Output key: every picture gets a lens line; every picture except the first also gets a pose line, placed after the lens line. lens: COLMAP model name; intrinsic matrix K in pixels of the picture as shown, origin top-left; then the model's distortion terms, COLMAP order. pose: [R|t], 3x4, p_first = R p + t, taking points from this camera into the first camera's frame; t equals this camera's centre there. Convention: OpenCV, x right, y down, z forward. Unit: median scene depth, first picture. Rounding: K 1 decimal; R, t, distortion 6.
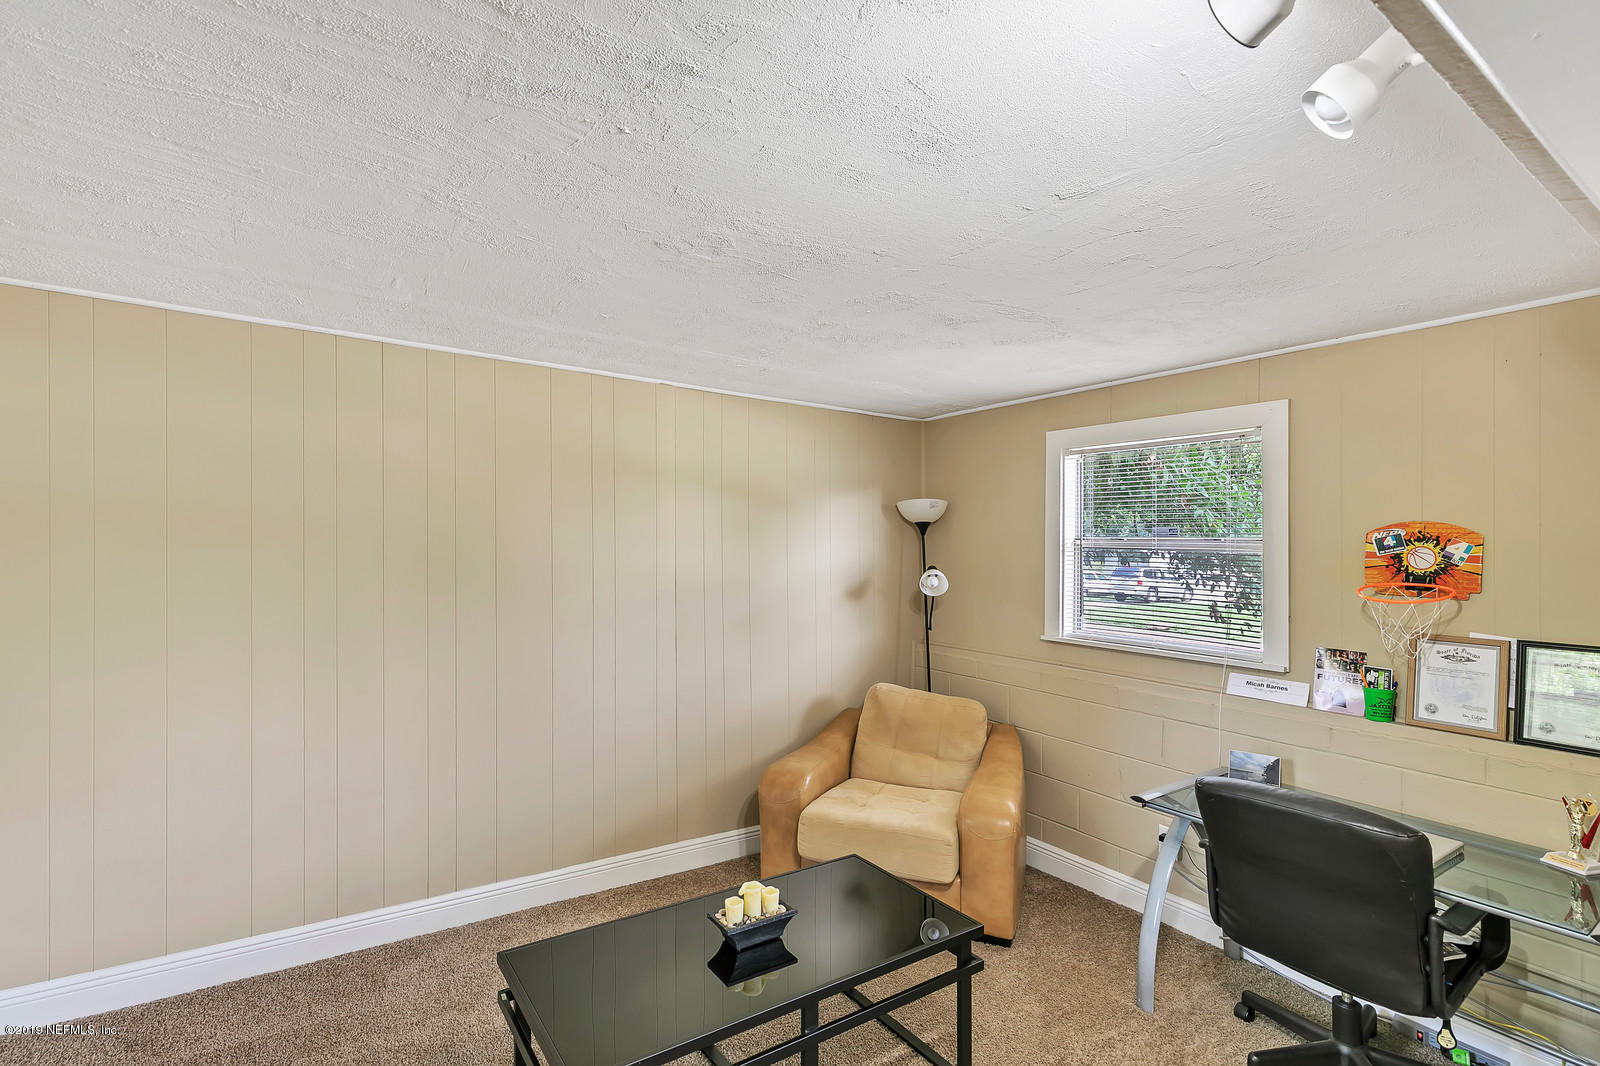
lens RADIAL K [[738.8, 0, 800.0], [0, 738.8, 533.0], [0, 0, 1]] dist [-0.000622, 0.000157]
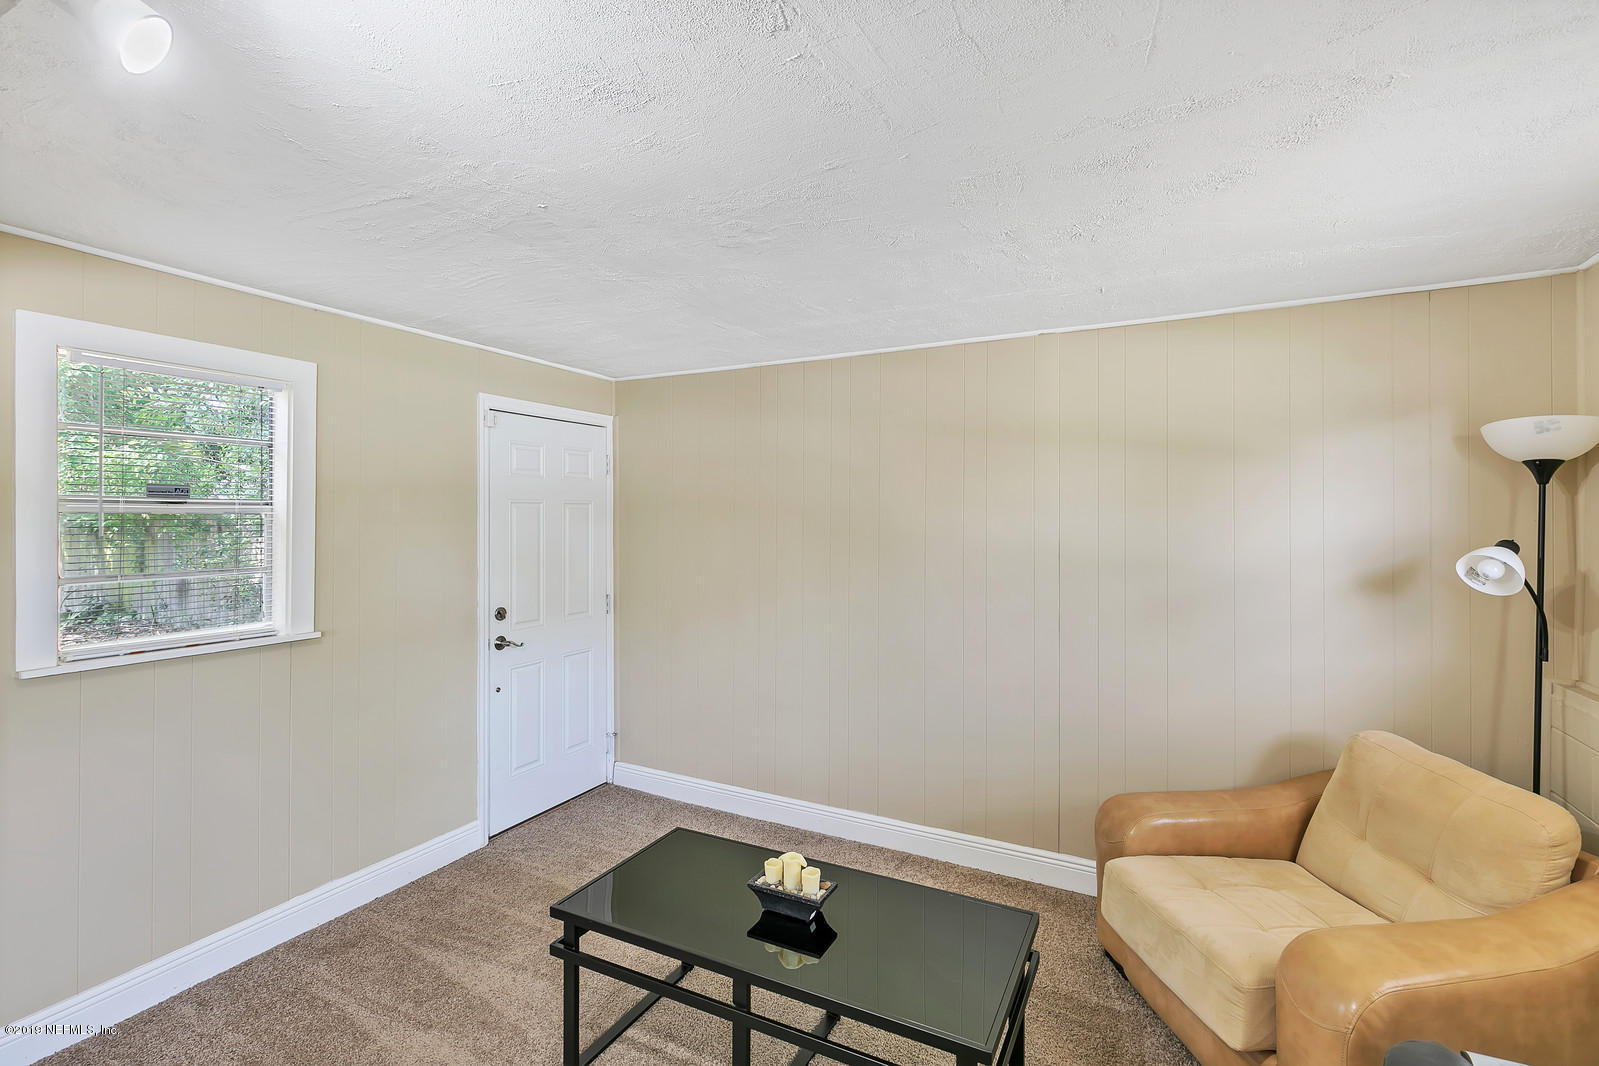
lens RADIAL K [[741.7, 0, 799.5], [0, 741.7, 533.0], [0, 0, 1]] dist [0.003036, 0.000558]
pose [[0.470444, -0.004858, -0.882417, 0.479929], [0.027154, 0.999591, 0.008973, 0.022364], [0.882012, -0.028182, 0.470383, 0.328978]]
